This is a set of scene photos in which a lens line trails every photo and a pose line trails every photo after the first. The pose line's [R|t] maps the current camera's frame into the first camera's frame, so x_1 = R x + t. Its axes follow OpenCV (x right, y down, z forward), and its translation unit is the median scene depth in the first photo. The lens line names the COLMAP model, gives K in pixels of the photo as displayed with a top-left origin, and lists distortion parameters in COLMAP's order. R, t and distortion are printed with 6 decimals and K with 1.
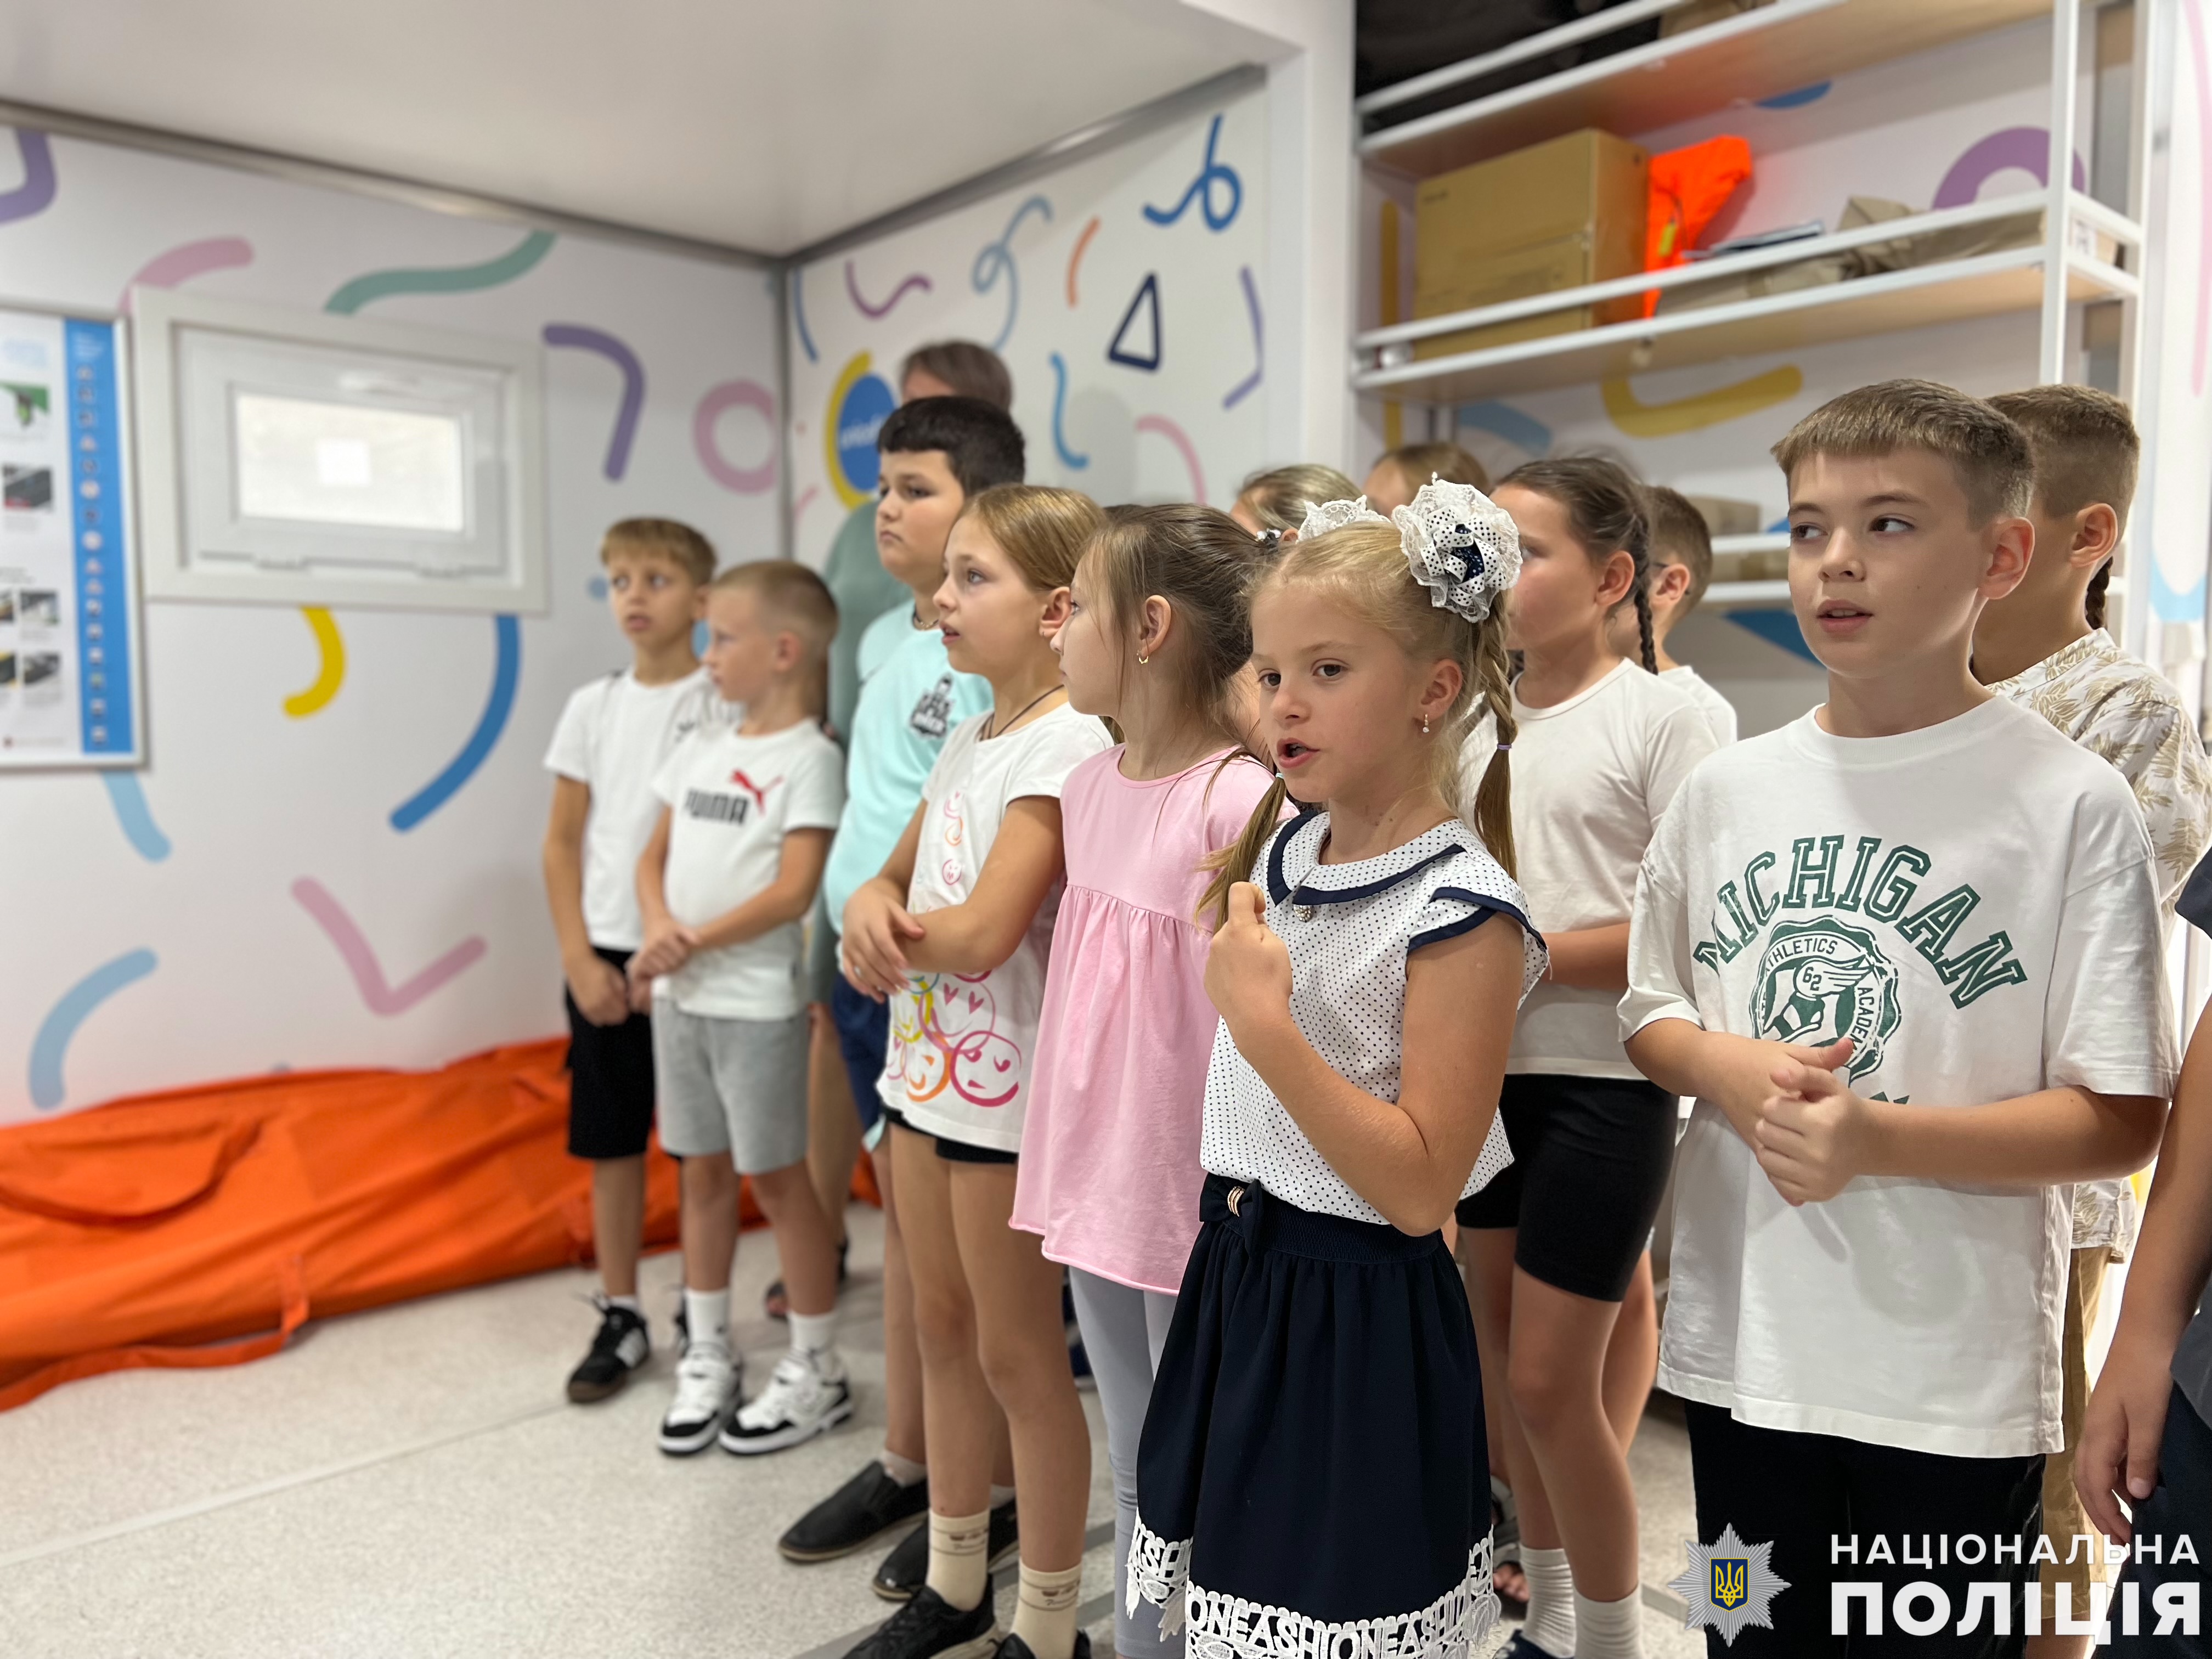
lens RADIAL K [[1671.1, 0, 1097.3], [0, 1671.1, 836.4], [0, 0, 1]] dist [0.025158, -0.044715]
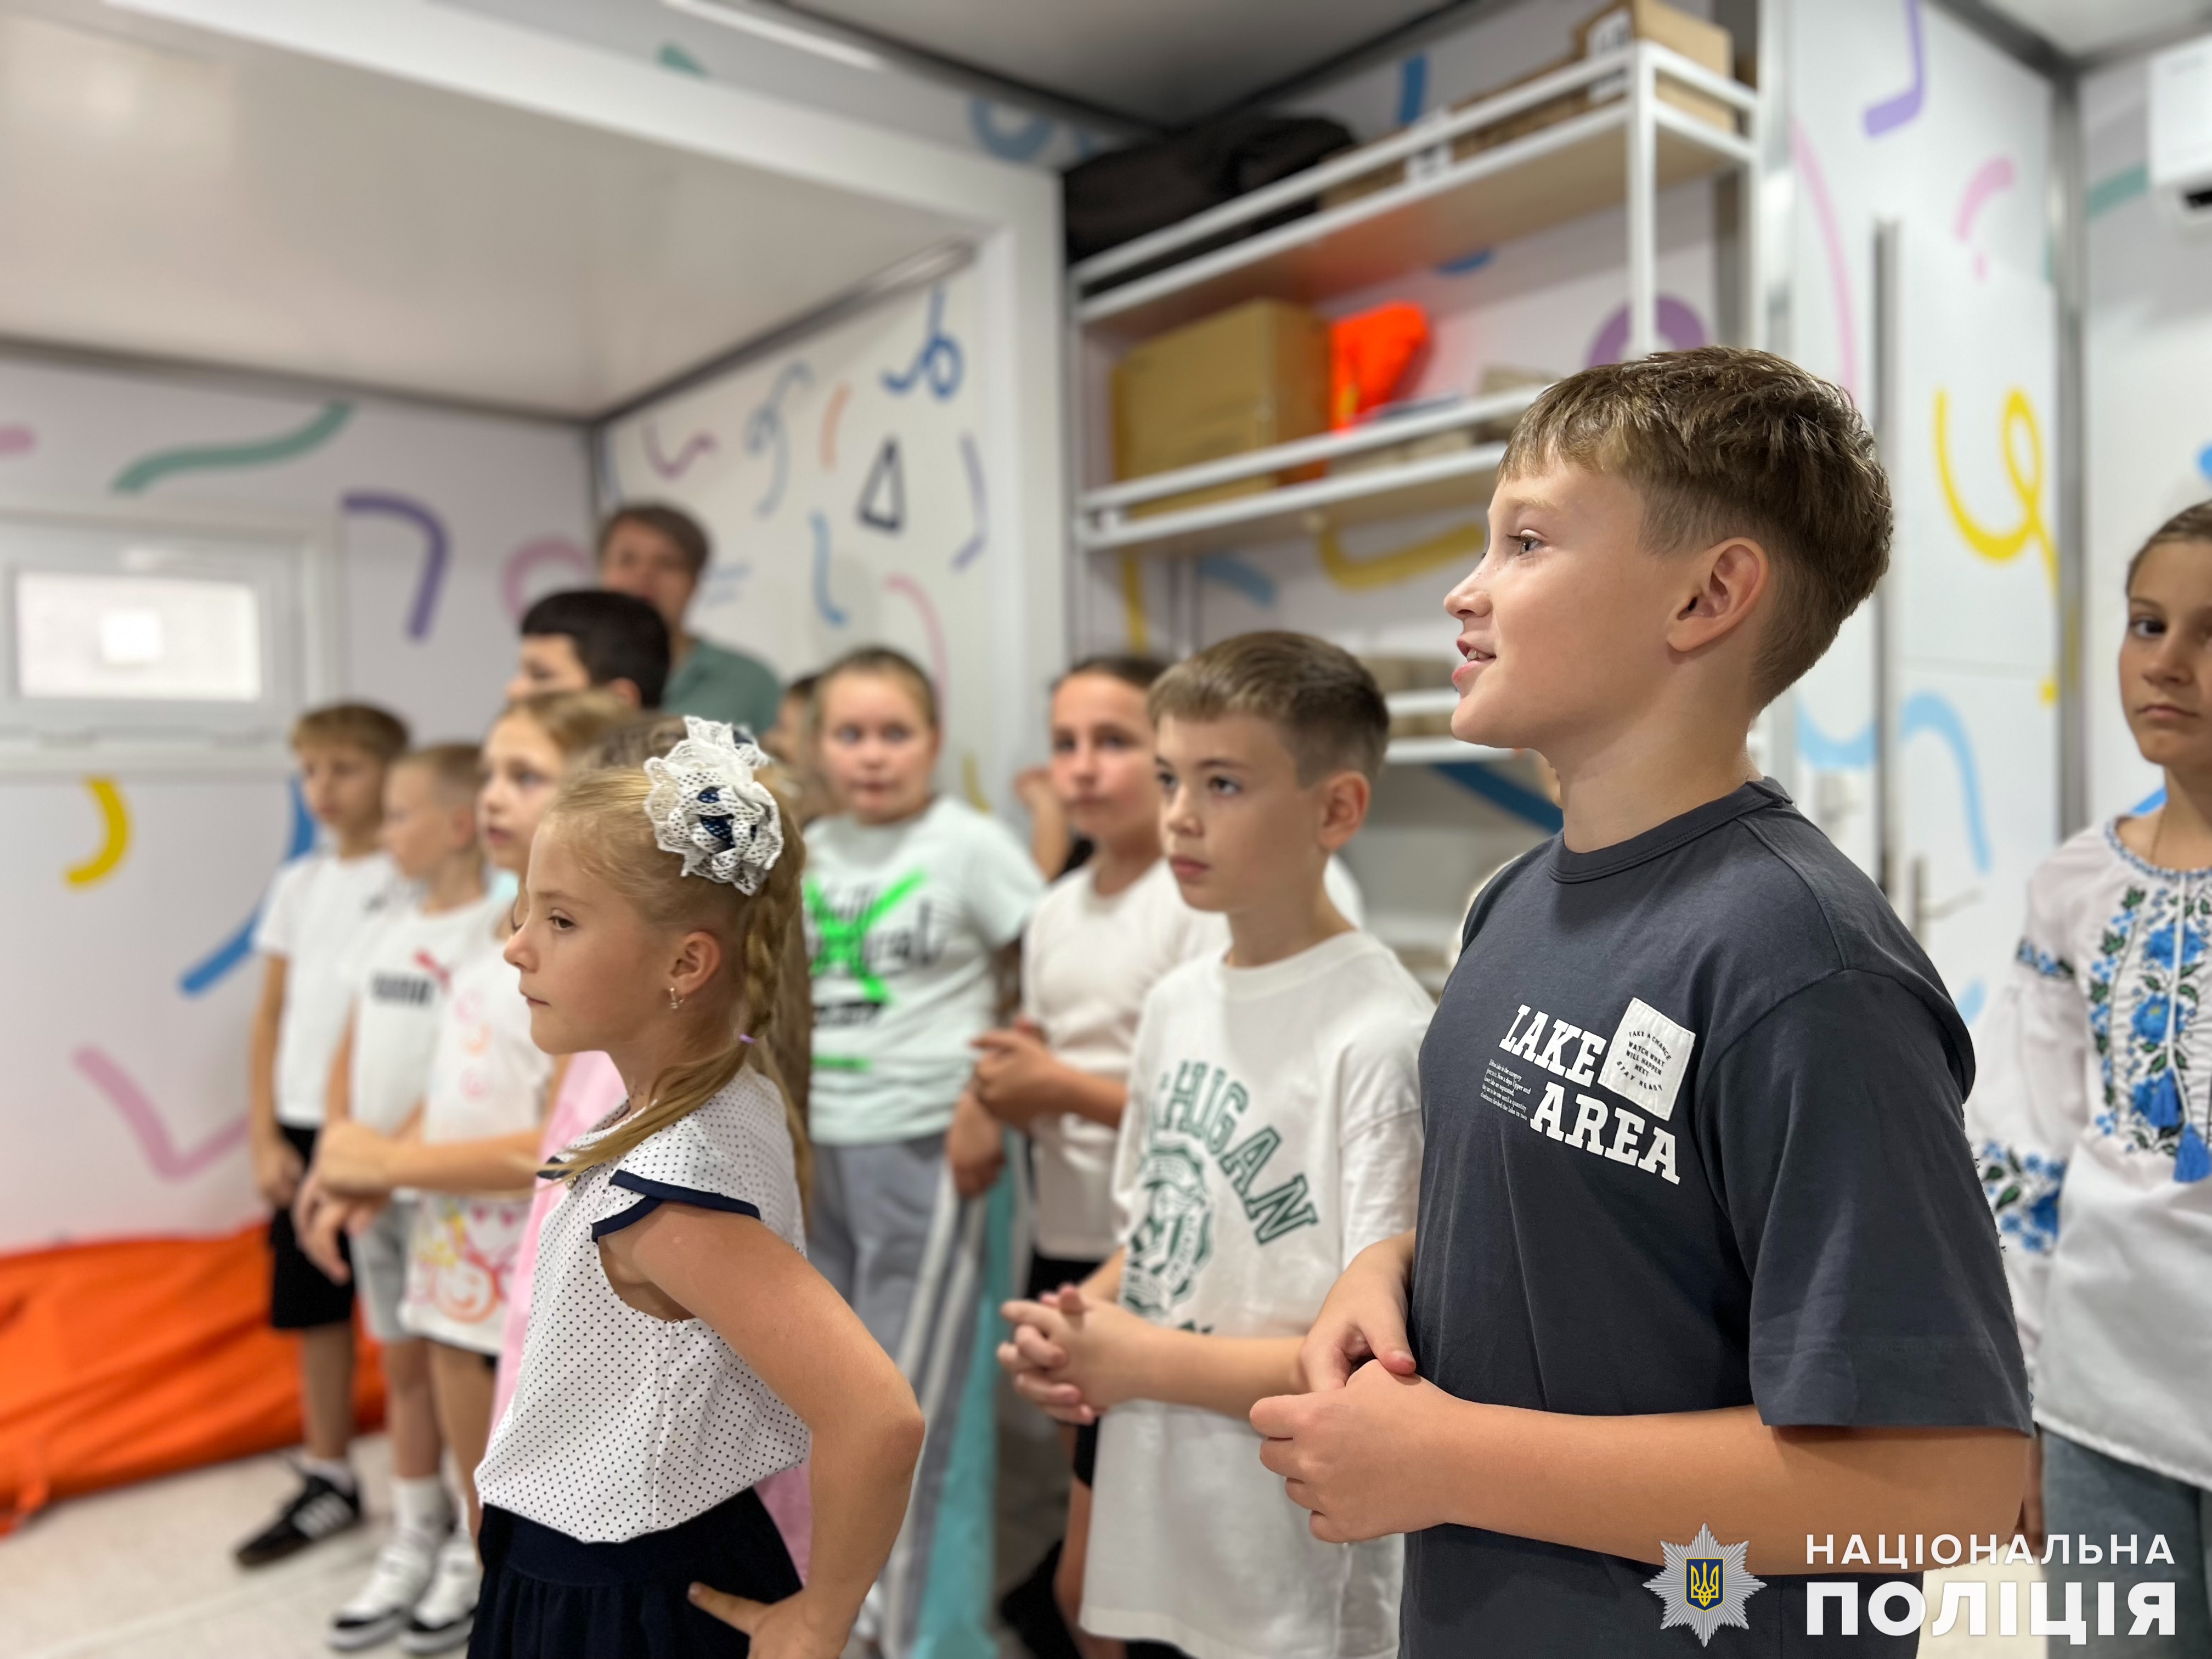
lens RADIAL K [[1671.1, 0, 1110.0], [0, 1671.1, 831.4], [0, 0, 1]] dist [0.025158, -0.044715]
pose [[0.999599, -0.026030, -0.011173, 0.183814], [0.025386, 0.998198, -0.054380, -0.039928], [0.012568, 0.054074, 0.998458, -0.007720]]
